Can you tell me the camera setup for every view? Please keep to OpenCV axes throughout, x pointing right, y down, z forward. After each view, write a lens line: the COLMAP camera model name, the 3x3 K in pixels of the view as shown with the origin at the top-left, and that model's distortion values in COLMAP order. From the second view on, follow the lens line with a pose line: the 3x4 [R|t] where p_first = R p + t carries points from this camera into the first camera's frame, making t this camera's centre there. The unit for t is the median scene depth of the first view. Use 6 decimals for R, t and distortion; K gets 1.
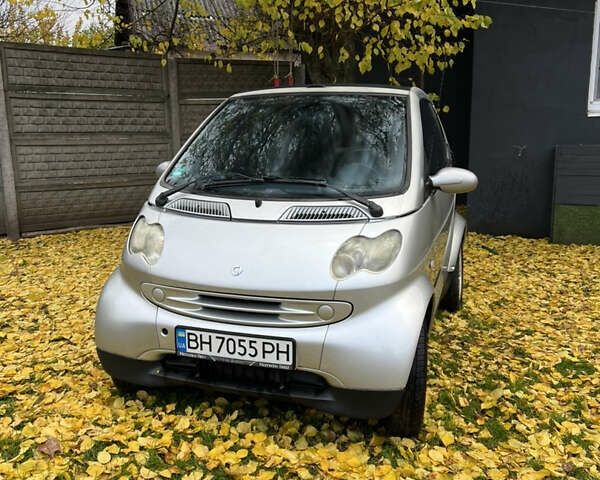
lens RADIAL K [[623.4, 0, 300.5], [0, 623.4, 231.0], [0, 0, 1]] dist [0.139687, -0.357106]
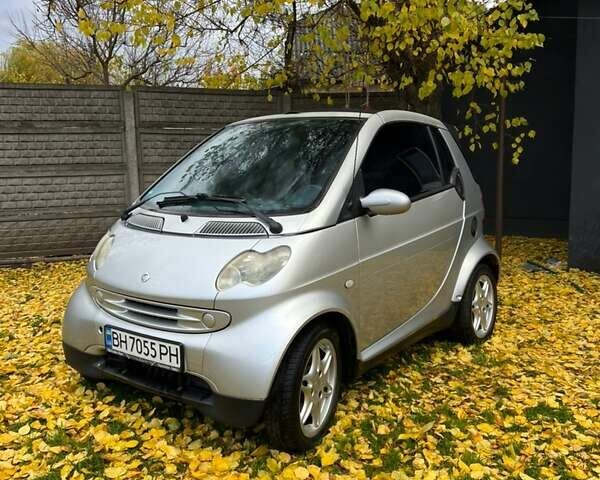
lens RADIAL K [[623.4, 0, 300.5], [0, 623.4, 231.0], [0, 0, 1]] dist [0.139687, -0.357106]
pose [[0.945008, 0.028085, -0.325838, 0.499146], [-0.045371, 0.997930, -0.045571, 0.018823], [0.323884, 0.057848, 0.944327, 0.034379]]
